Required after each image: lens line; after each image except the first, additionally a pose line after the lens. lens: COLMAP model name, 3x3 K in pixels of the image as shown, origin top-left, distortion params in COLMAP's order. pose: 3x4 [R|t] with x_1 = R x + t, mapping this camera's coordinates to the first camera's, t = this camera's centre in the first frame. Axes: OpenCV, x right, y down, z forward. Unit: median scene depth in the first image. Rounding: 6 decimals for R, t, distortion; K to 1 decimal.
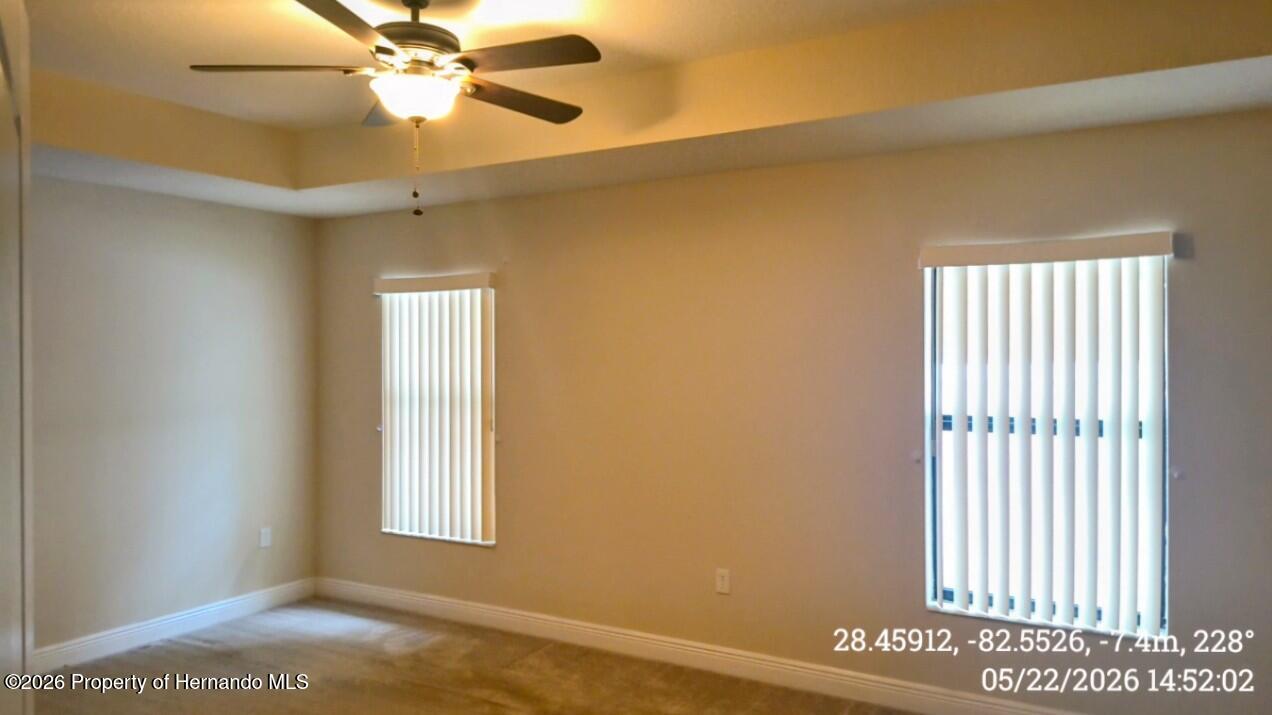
lens RADIAL K [[901.1, 0, 636.0], [0, 901.1, 357.5], [0, 0, 1]] dist [0.057098, -0.075355]
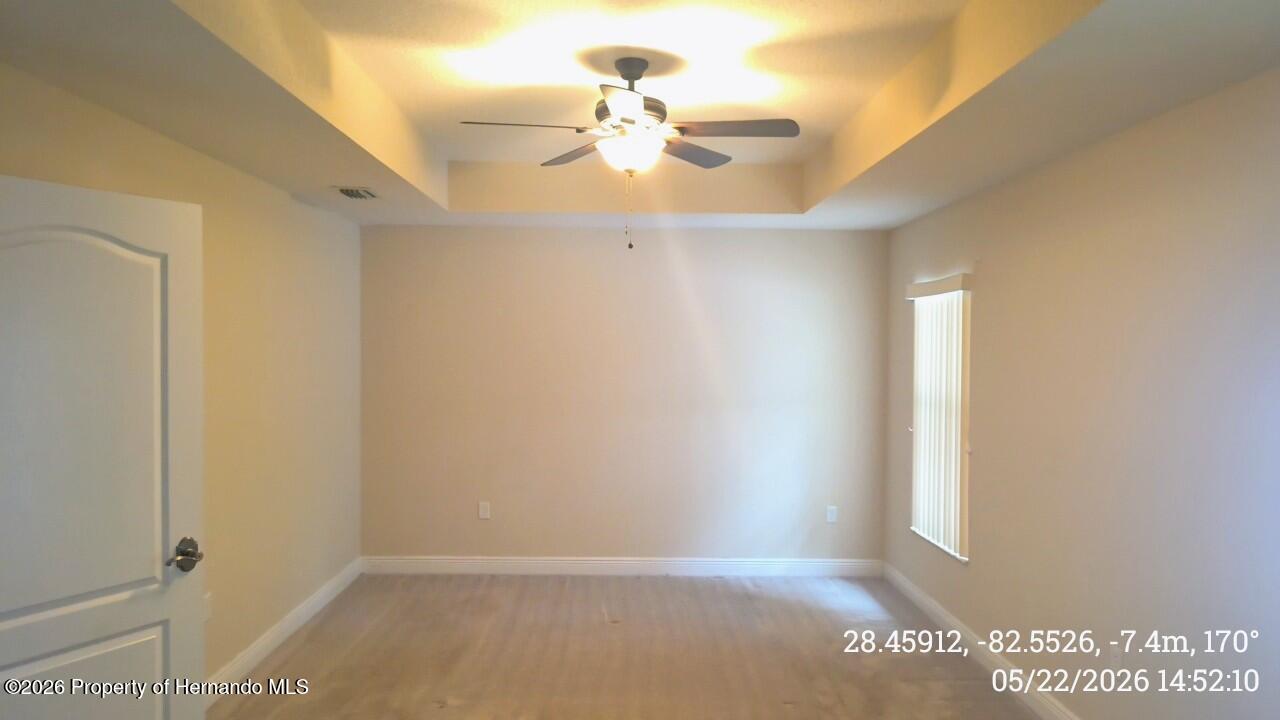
lens RADIAL K [[906.8, 0, 640.0], [0, 906.8, 360.0], [0, 0, 1]] dist [0.057098, -0.075355]
pose [[0.502496, 0.022744, -0.864280, 0.485201], [-0.014811, 0.999734, 0.017697, -0.014976], [0.864453, 0.003908, 0.502699, 0.222785]]
